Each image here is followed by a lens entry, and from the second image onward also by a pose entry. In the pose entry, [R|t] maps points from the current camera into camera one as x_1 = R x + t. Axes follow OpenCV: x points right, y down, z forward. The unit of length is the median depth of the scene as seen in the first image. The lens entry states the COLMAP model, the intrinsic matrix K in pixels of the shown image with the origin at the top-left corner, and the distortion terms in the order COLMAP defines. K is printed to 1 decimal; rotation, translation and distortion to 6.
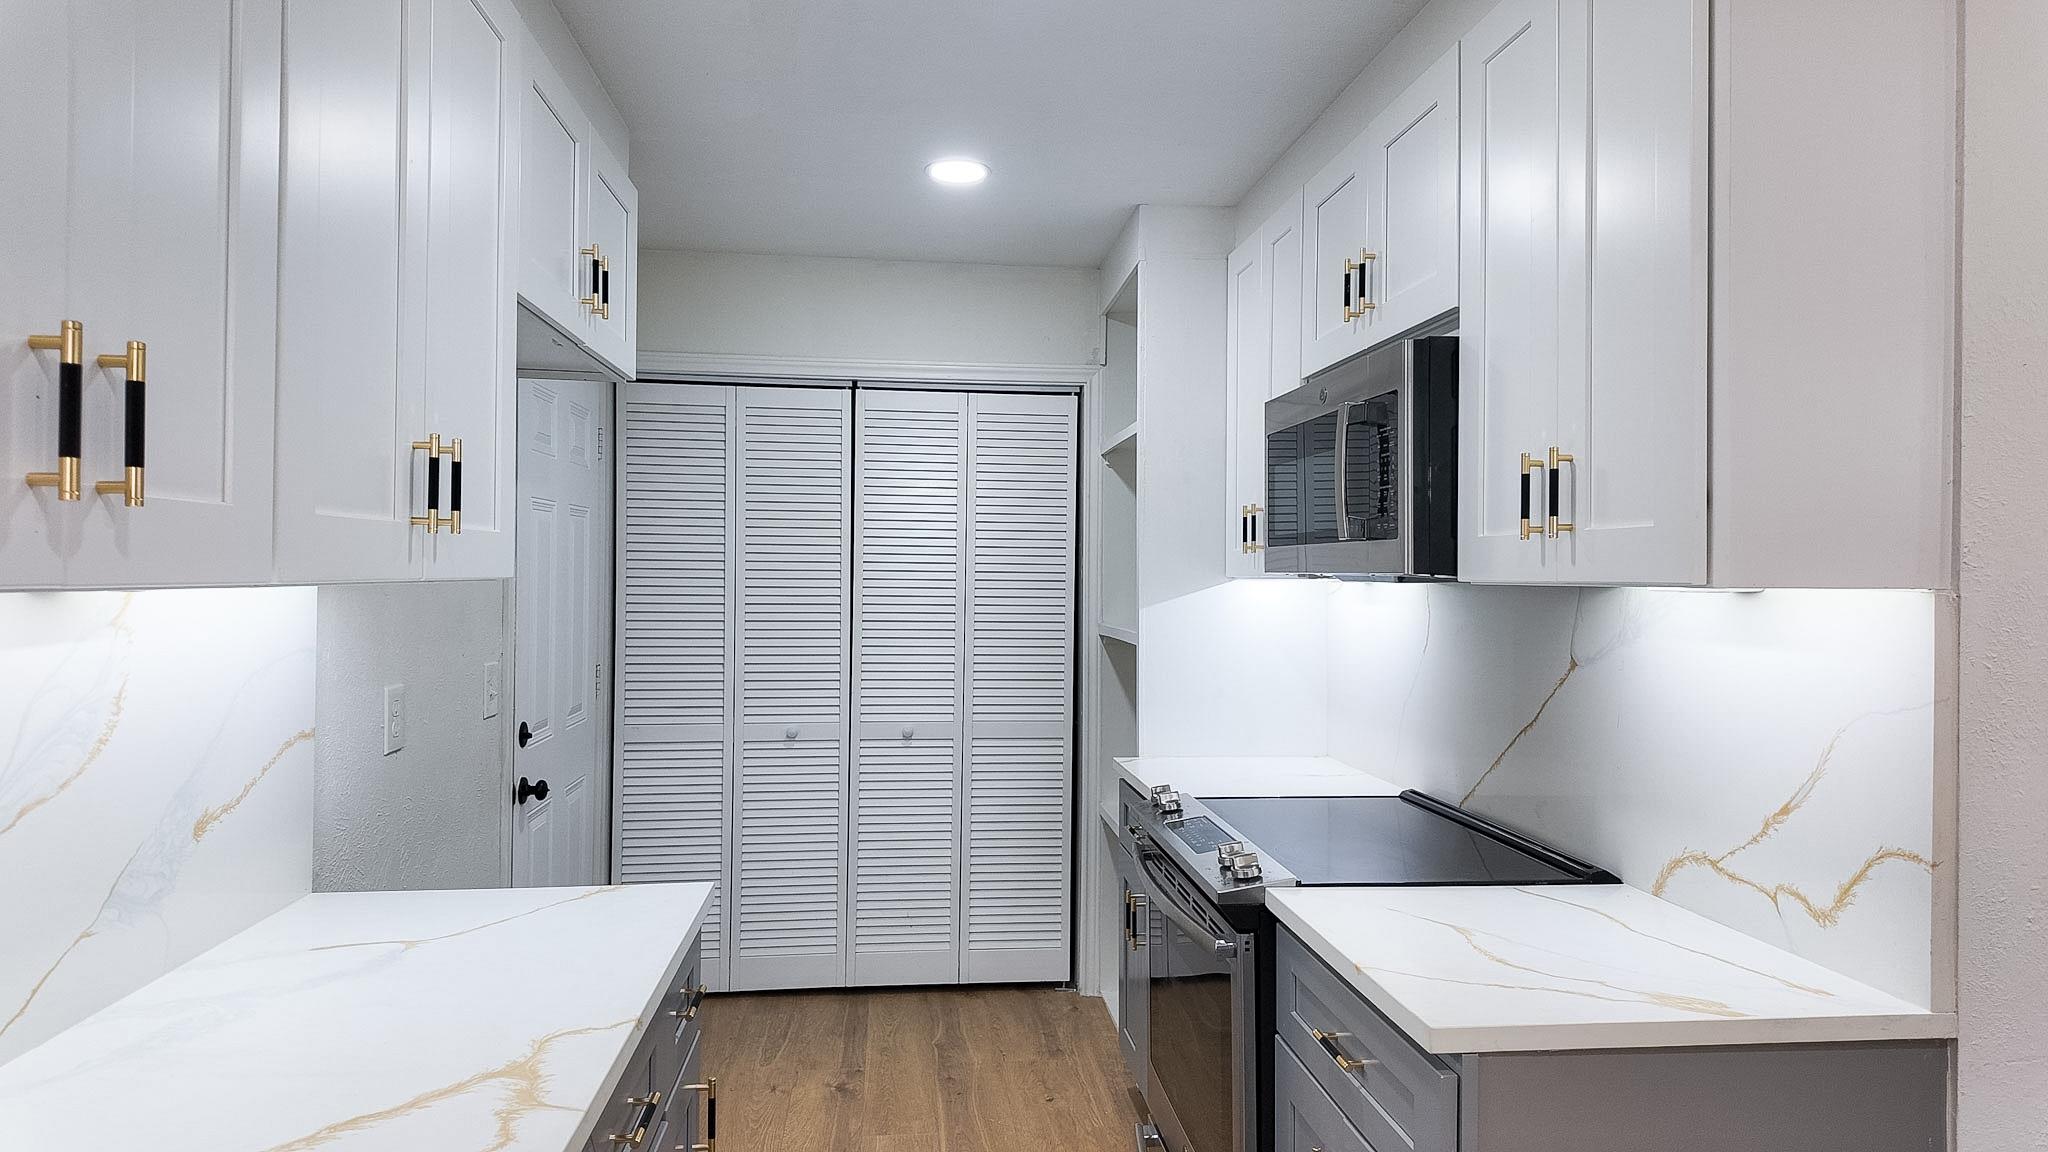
lens RADIAL K [[1202.3, 0, 1026.8], [0, 1202.3, 567.1], [0, 0, 1]] dist [0.026339, -0.023438]
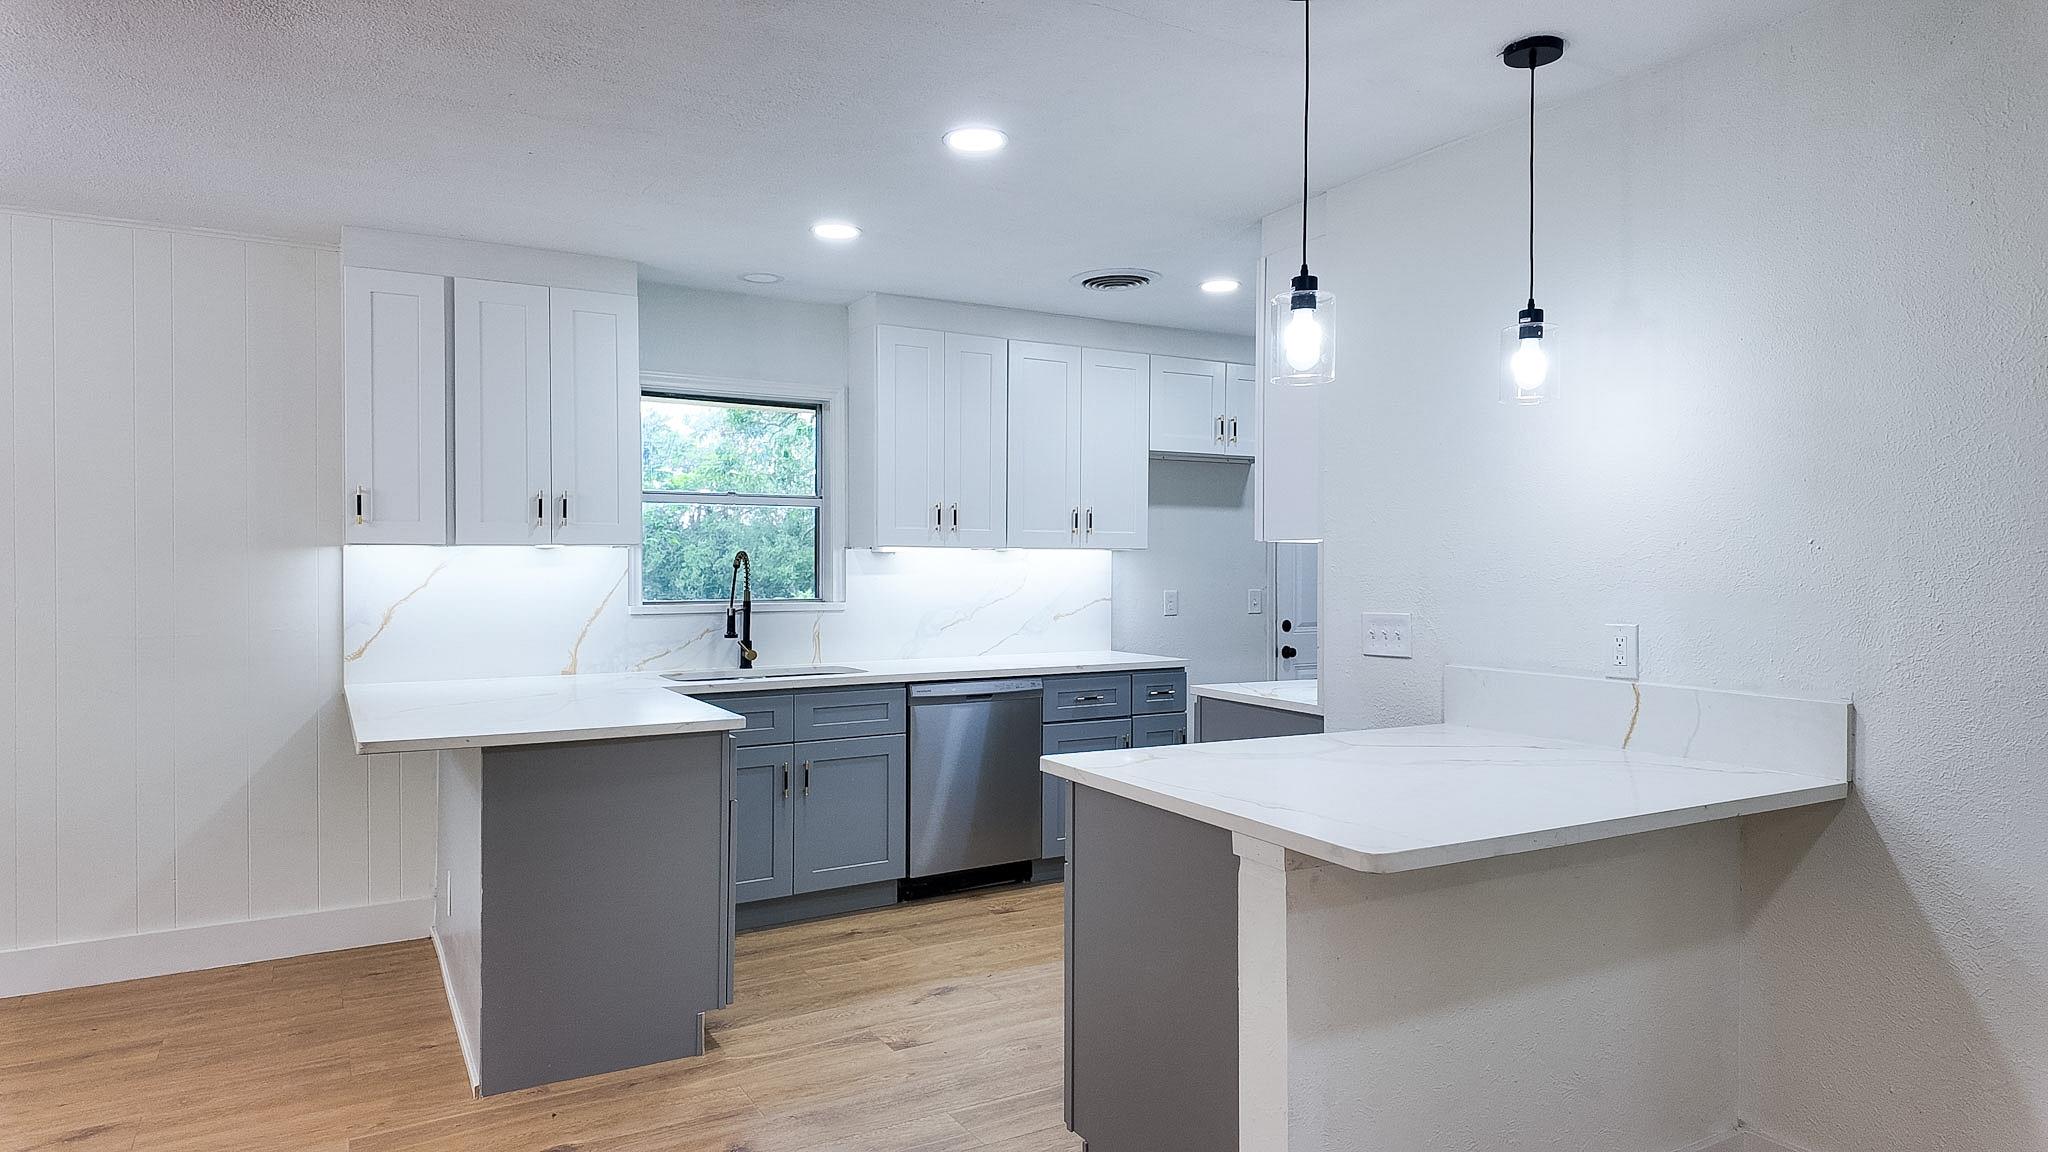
lens RADIAL K [[1202.3, 0, 1034.9], [0, 1202.3, 571.1], [0, 0, 1]] dist [0.026339, -0.023438]
pose [[0.408078, -0.000965, -0.912946, 1.154823], [0.004205, 0.999991, 0.000823, 0.032895], [0.912937, -0.004174, 0.408079, -0.239047]]
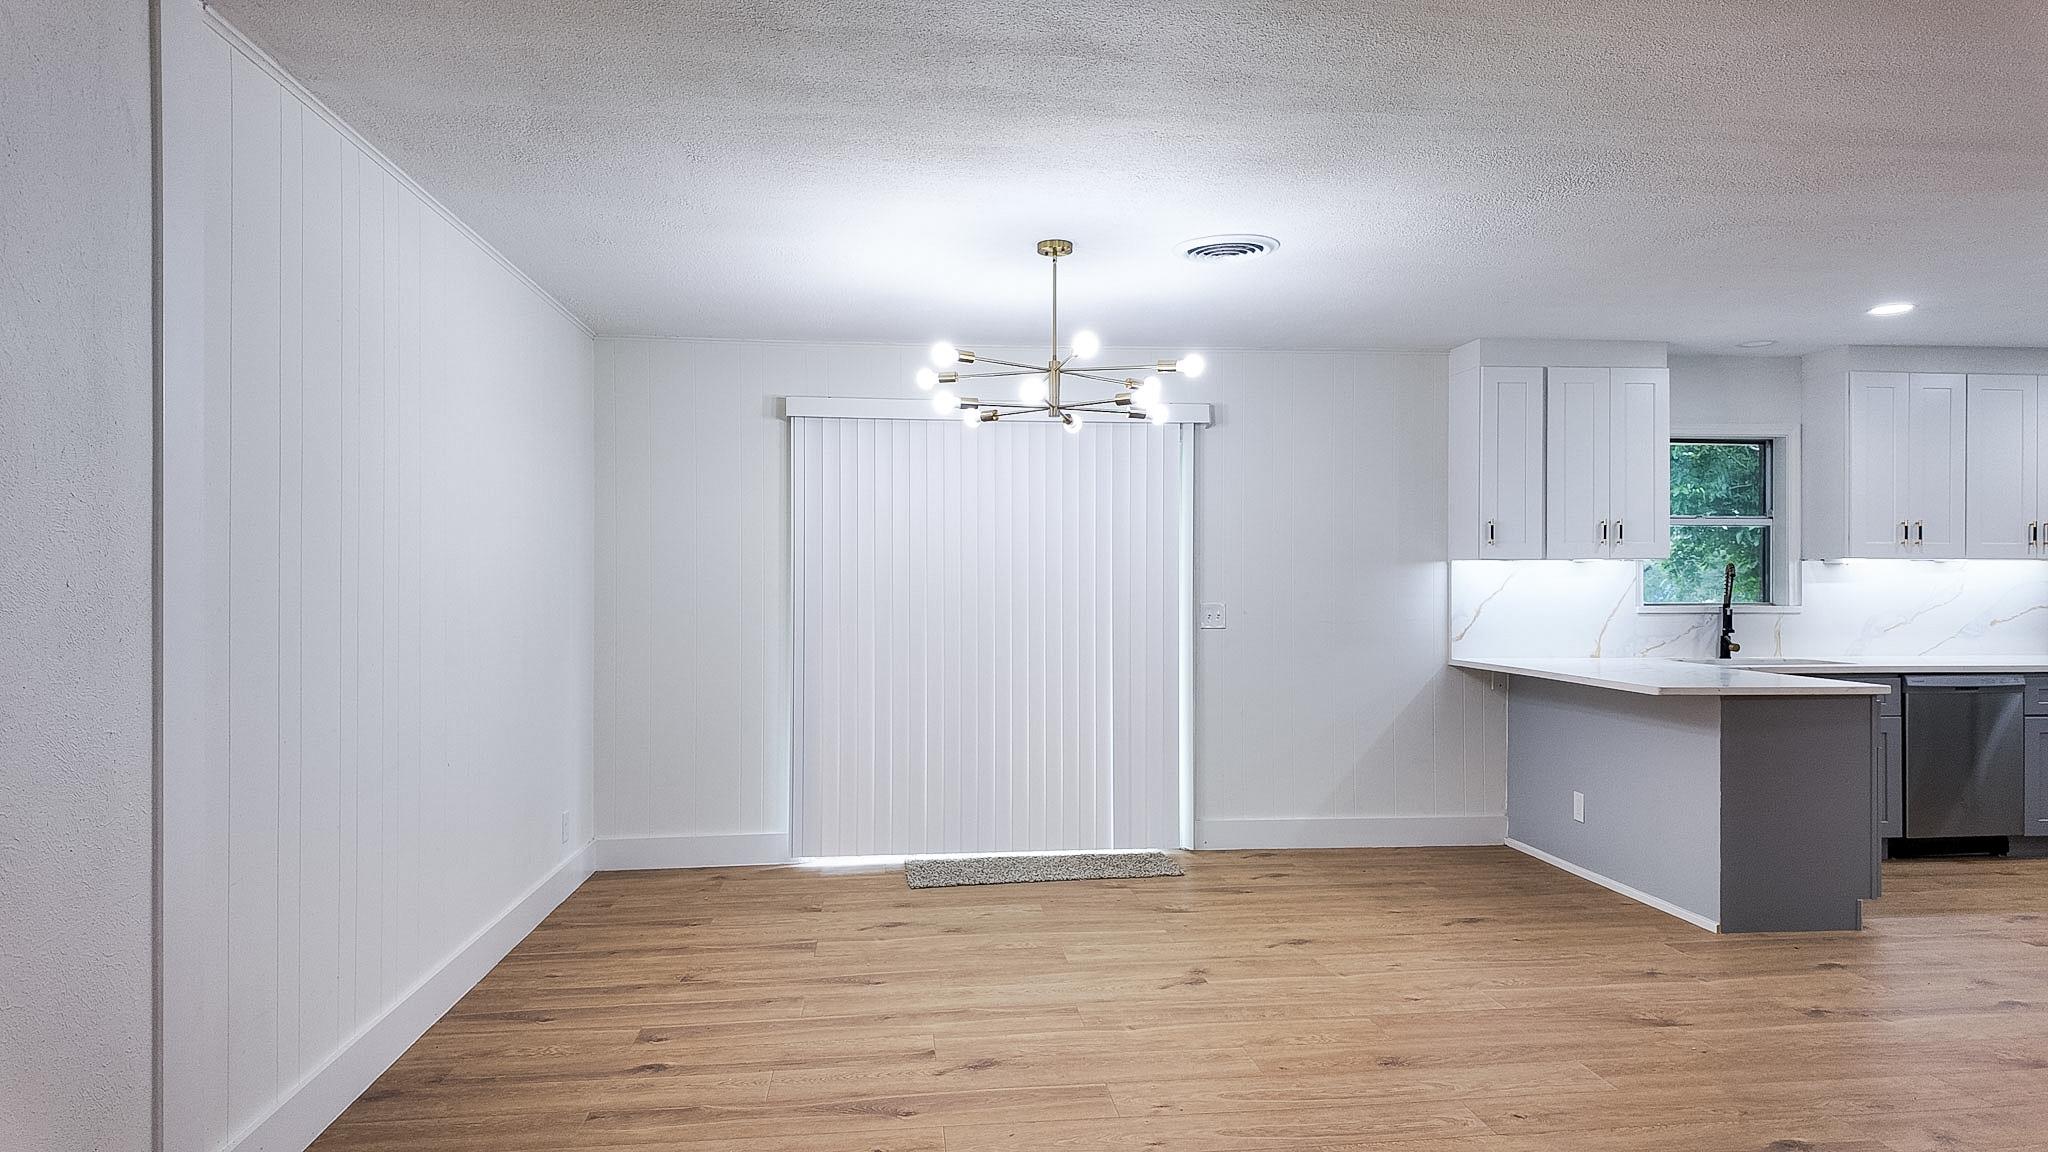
lens RADIAL K [[1202.3, 0, 1013.7], [0, 1202.3, 575.4], [0, 0, 1]] dist [0.026339, -0.023438]
pose [[-0.010207, -0.009613, -0.999902, 1.486752], [0.000715, 0.999953, -0.009621, 0.042336], [0.999948, -0.000813, -0.010199, -0.974265]]
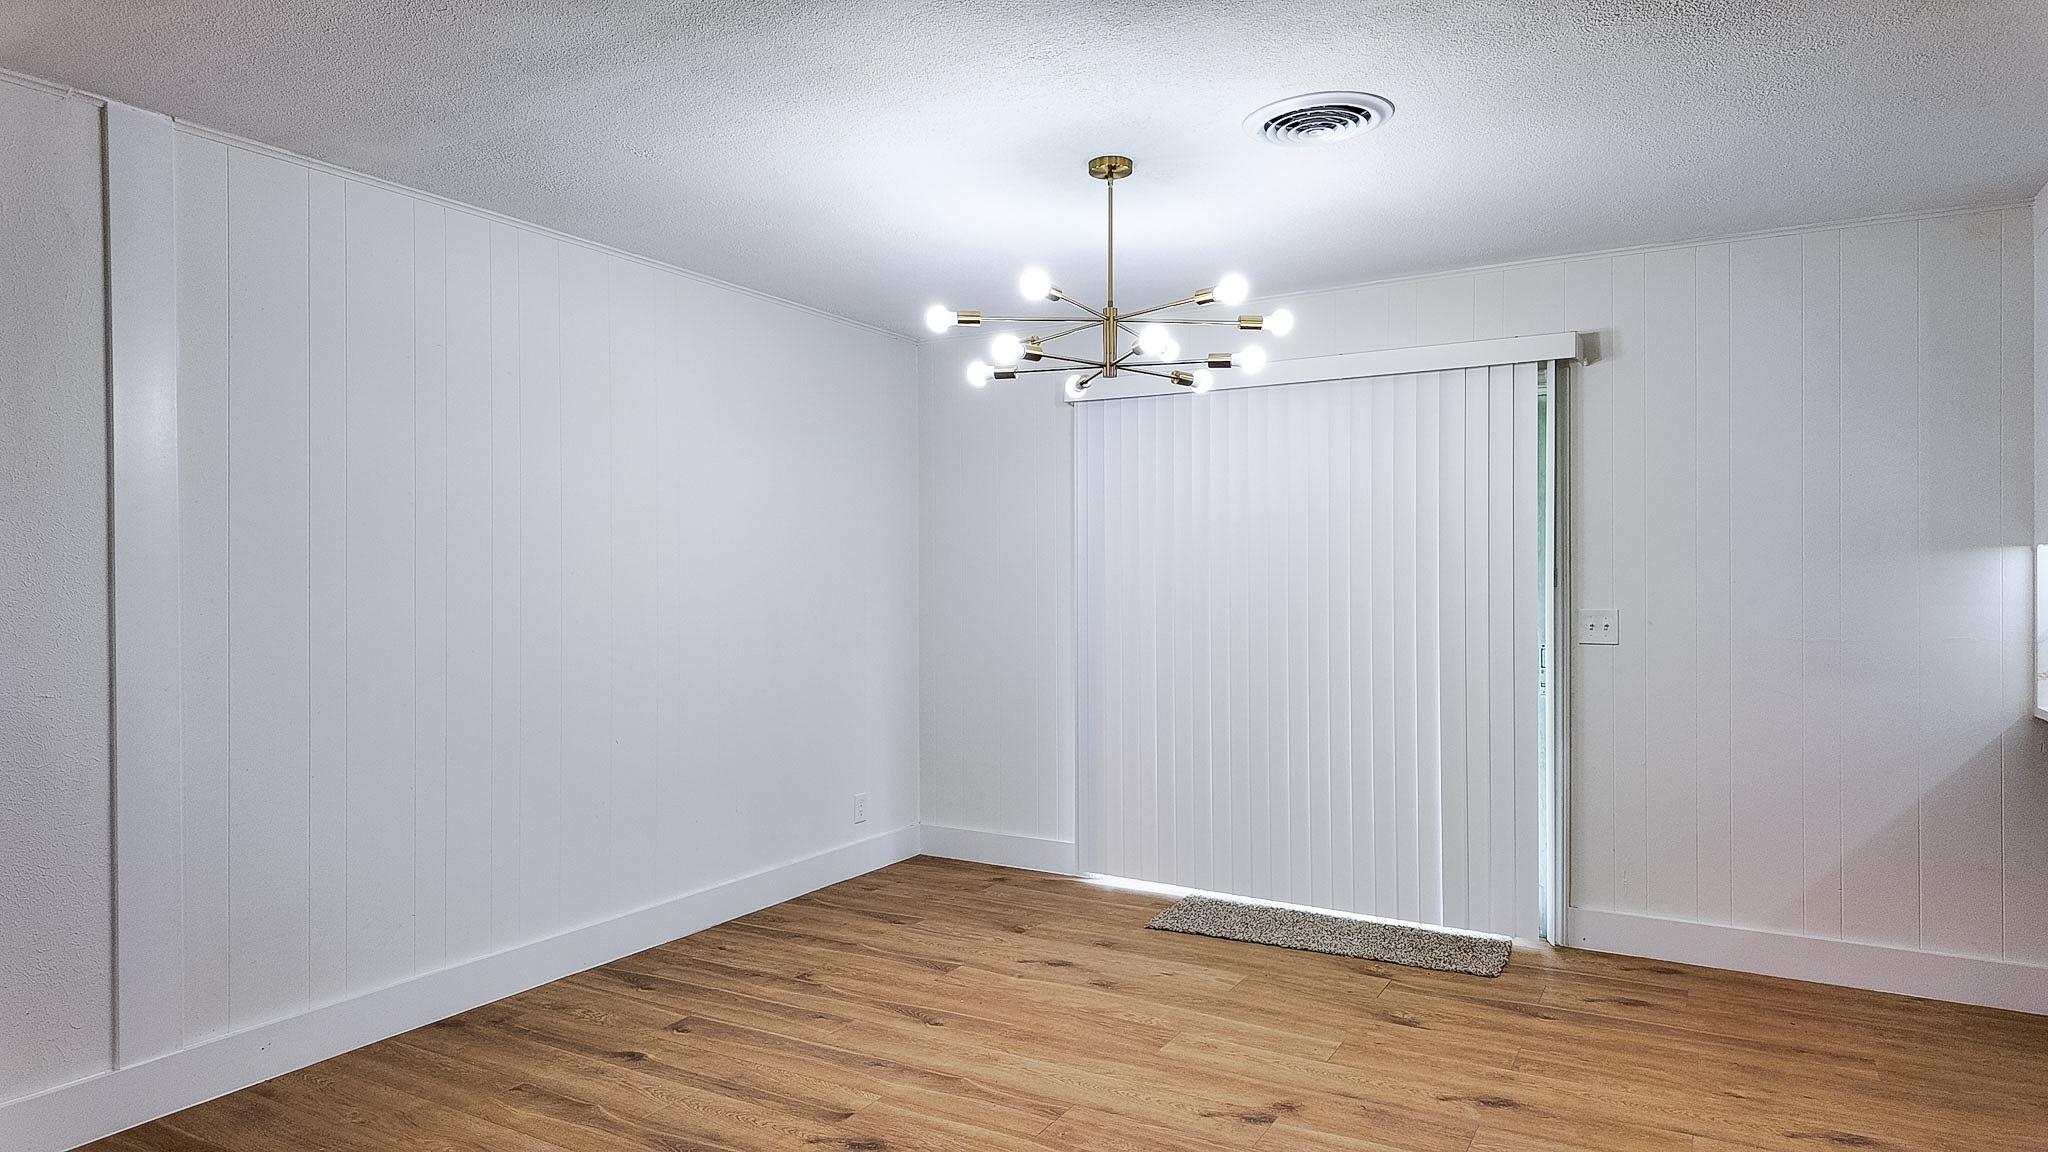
lens RADIAL K [[1202.3, 0, 1015.7], [0, 1202.3, 567.7], [0, 0, 1]] dist [0.026339, -0.023438]
pose [[-0.600558, -0.009689, -0.799523, 1.134046], [-0.004474, 0.999952, -0.008756, 0.037233], [0.799569, -0.001681, -0.600572, -0.452592]]
